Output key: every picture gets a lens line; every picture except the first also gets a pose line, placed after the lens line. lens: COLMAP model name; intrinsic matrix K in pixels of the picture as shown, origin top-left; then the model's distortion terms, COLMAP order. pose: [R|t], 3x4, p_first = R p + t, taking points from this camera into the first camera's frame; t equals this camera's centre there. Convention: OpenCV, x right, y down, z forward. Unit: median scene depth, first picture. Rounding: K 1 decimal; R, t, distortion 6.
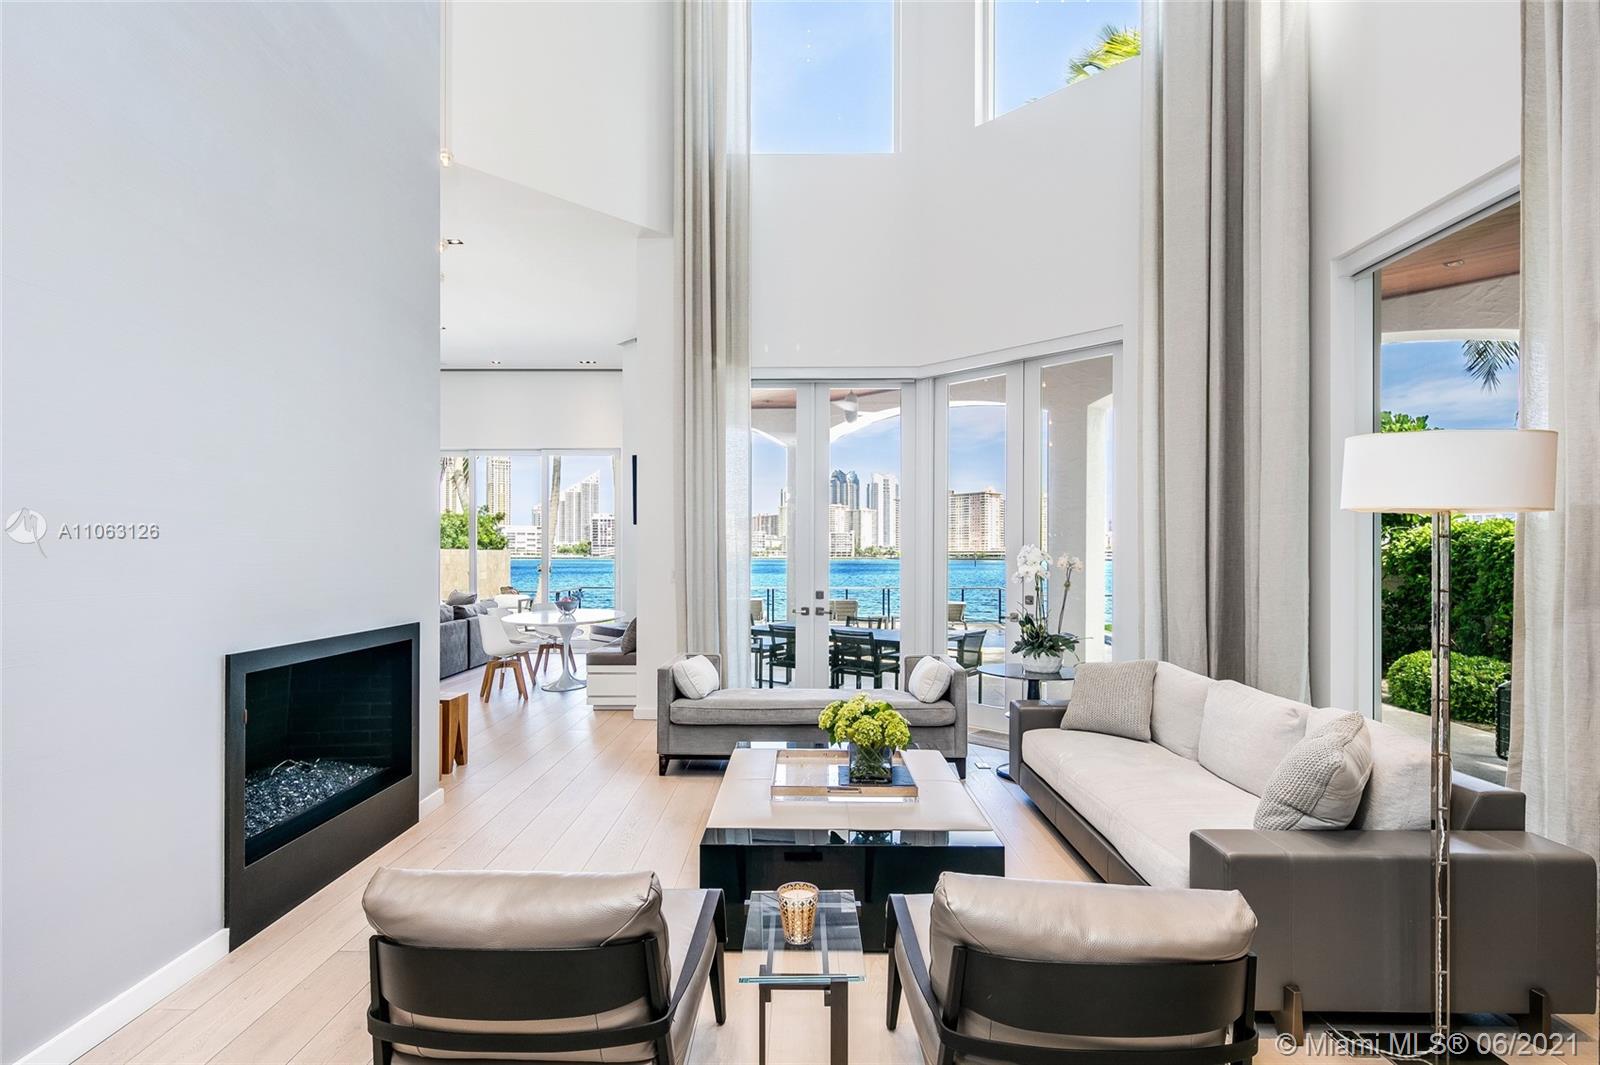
lens RADIAL K [[784.6, 0, 787.9], [0, 784.6, 540.5], [0, 0, 1]] dist [-0.000250, -0.000519]
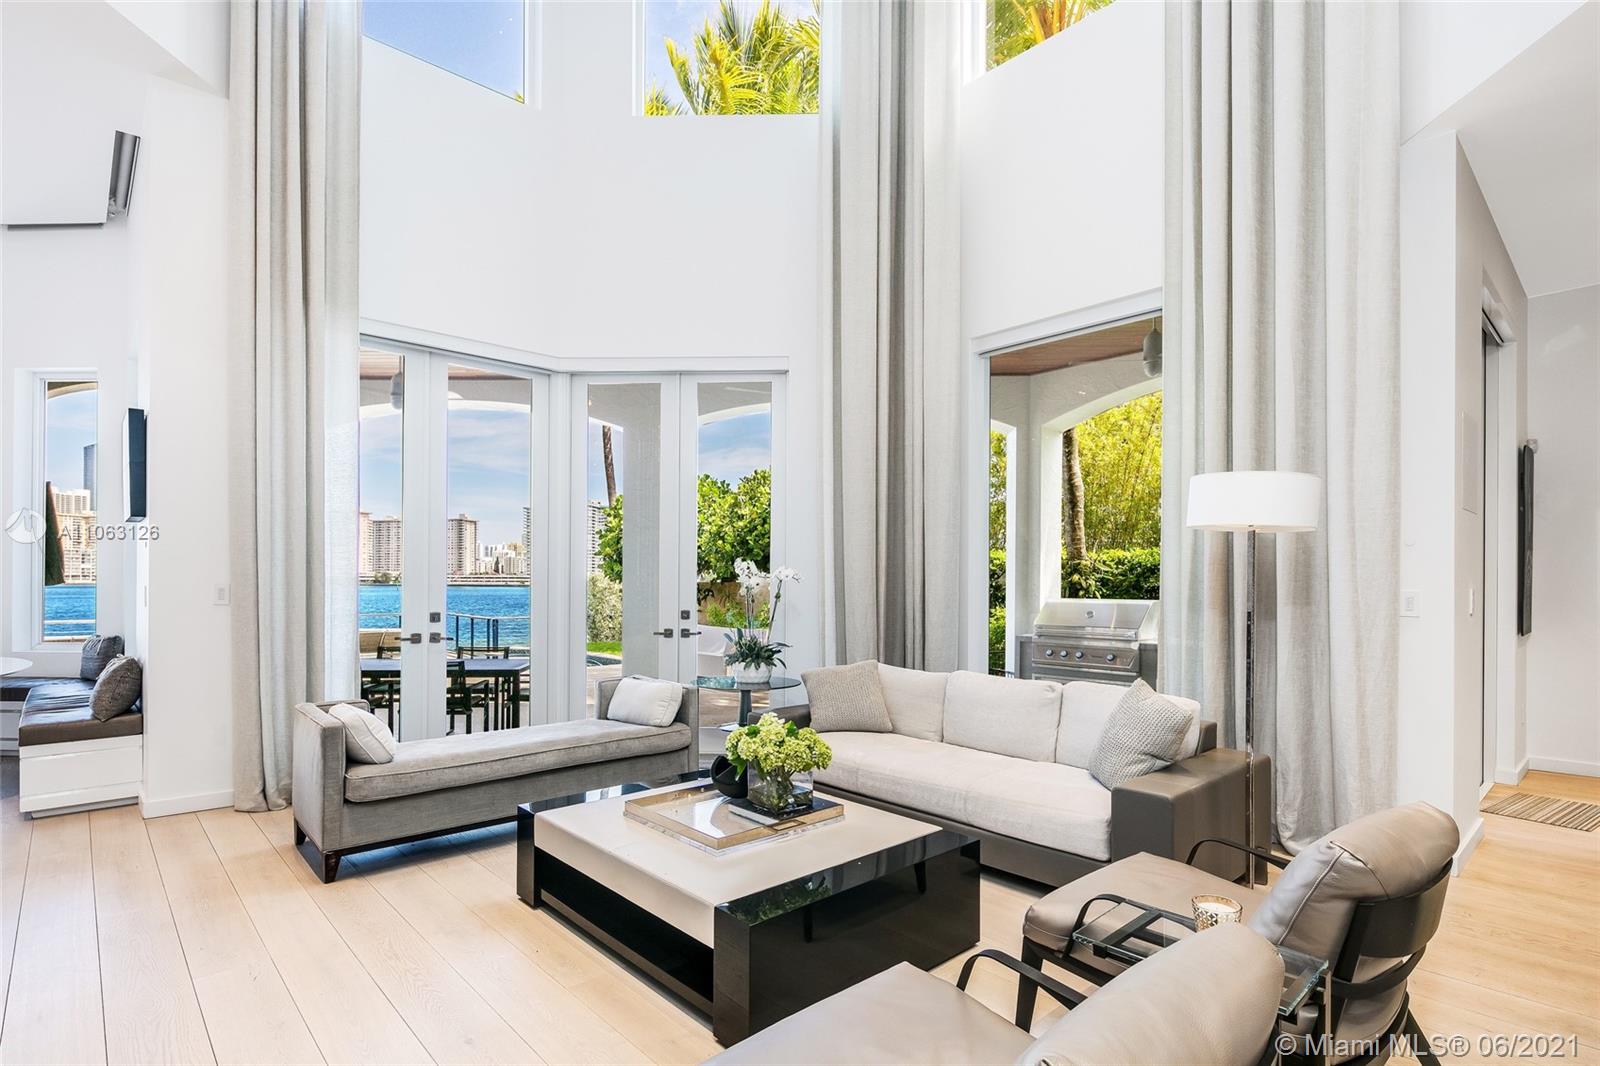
lens RADIAL K [[784.6, 0, 765.3], [0, 784.6, 574.0], [0, 0, 1]] dist [-0.000250, -0.000519]
pose [[0.731754, 0.009439, 0.681503, -0.350917], [-0.014886, 0.999887, 0.002136, 0.024717], [-0.681406, -0.011708, 0.731812, 0.245600]]
